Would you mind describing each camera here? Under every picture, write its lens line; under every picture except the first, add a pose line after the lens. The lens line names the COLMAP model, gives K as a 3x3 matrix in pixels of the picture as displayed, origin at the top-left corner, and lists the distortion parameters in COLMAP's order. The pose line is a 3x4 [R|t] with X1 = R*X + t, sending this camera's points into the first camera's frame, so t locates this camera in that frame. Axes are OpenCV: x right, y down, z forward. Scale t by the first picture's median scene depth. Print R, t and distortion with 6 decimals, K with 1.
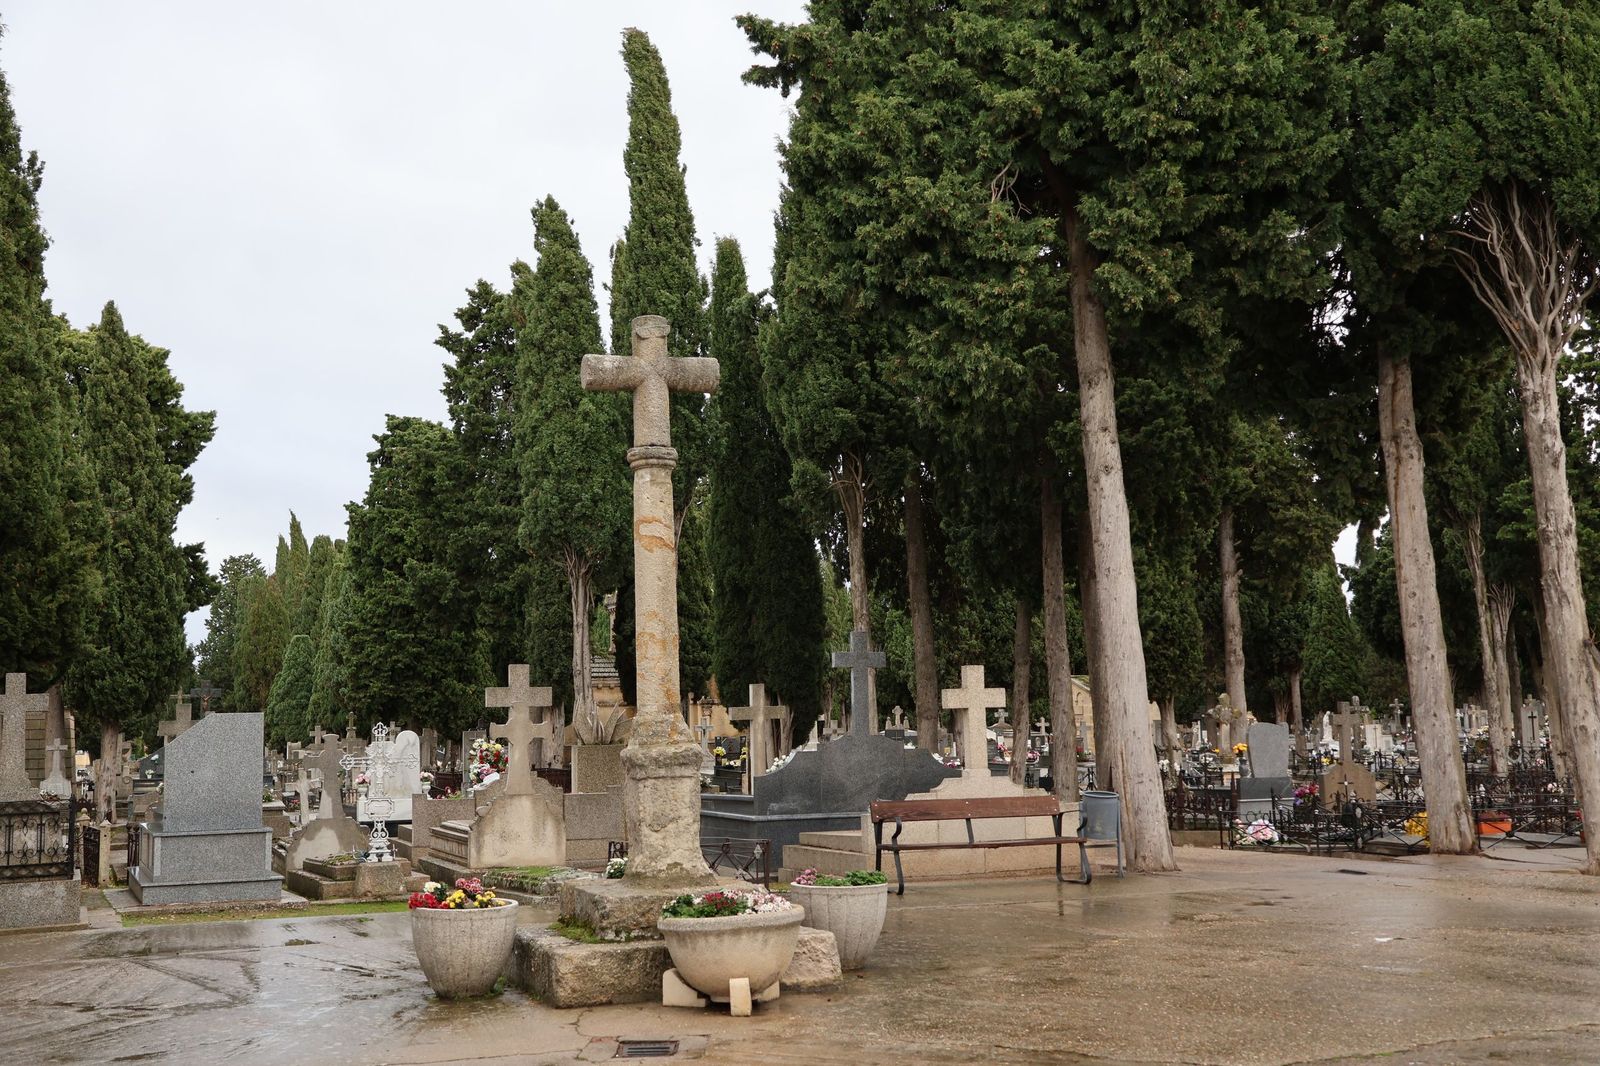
lens RADIAL K [[1744.4, 0, 797.1], [0, 1744.4, 527.0], [0, 0, 1]] dist [-0.105070, 0.521126]
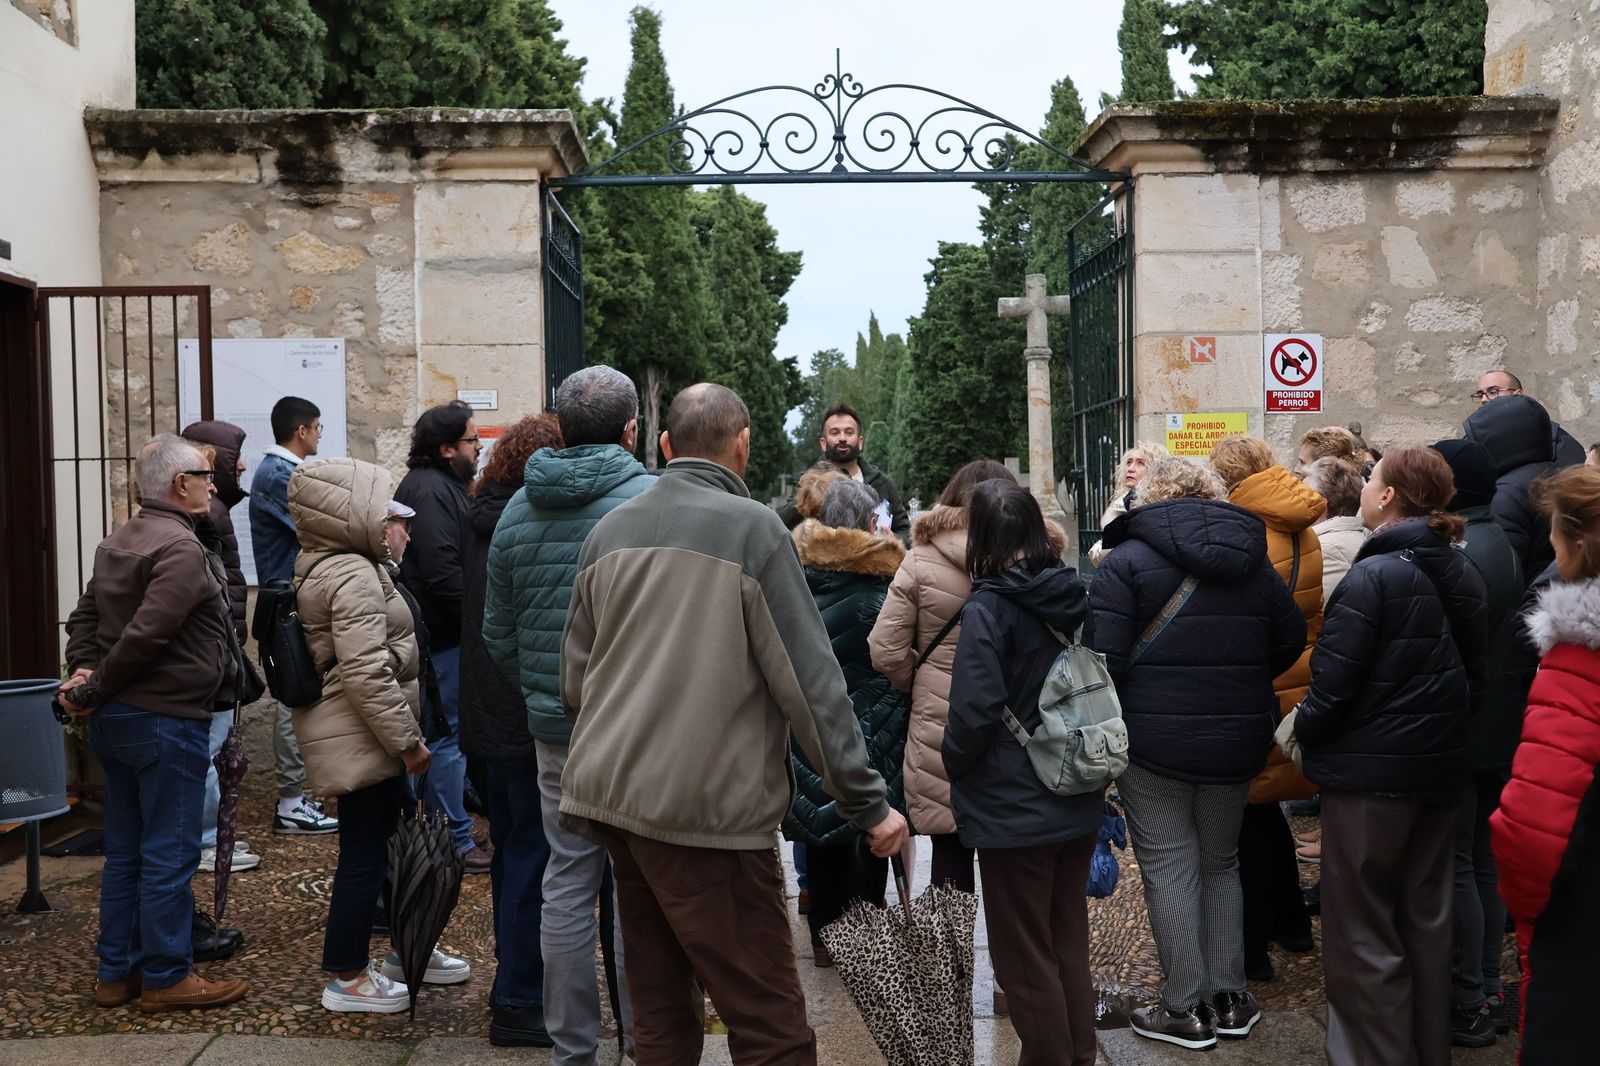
lens RADIAL K [[1744.4, 0, 797.1], [0, 1744.4, 527.0], [0, 0, 1]] dist [-0.105070, 0.521126]
pose [[0.946419, 0.005869, -0.322889, 0.069750], [0.035930, 0.991714, 0.123338, -0.024538], [0.320938, -0.128331, 0.938366, -0.210855]]
